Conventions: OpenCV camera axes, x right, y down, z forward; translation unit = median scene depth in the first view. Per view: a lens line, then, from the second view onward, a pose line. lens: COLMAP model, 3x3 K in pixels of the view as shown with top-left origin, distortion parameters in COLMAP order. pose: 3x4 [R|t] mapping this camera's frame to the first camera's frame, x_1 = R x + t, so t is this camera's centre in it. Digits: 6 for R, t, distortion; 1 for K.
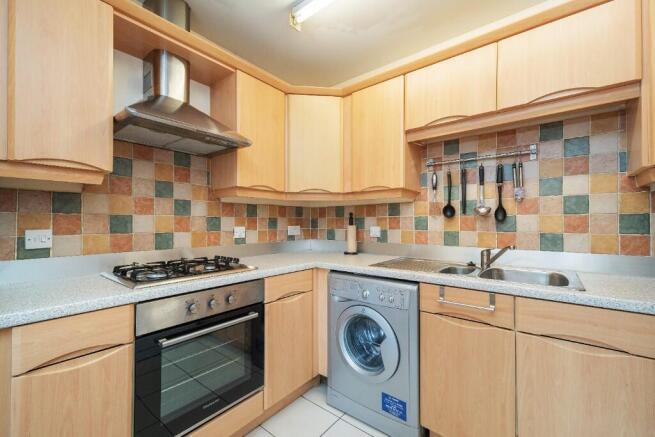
lens RADIAL K [[270.9, 0, 328.8], [0, 270.9, 221.0], [0, 0, 1]] dist [0.014811, 0.000243]
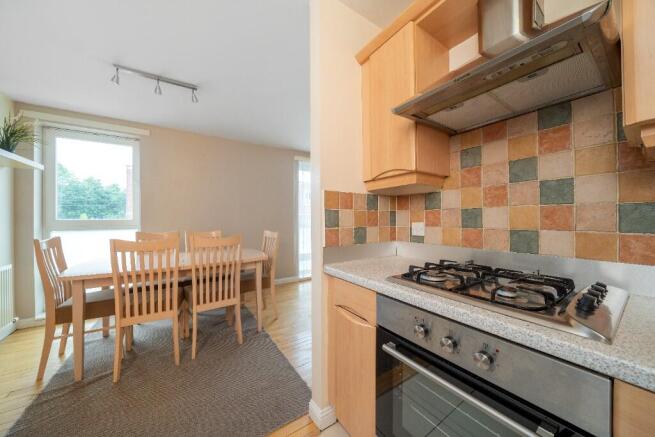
lens RADIAL K [[225.8, 0, 329.3], [0, 225.8, 216.7], [0, 0, 1]] dist [-0.001831, -0.000044]
pose [[-0.300131, -0.008122, -0.953863, 0.160812], [0.008409, 0.999902, -0.011160, 0.013408], [0.953861, -0.011370, -0.300034, 0.920675]]
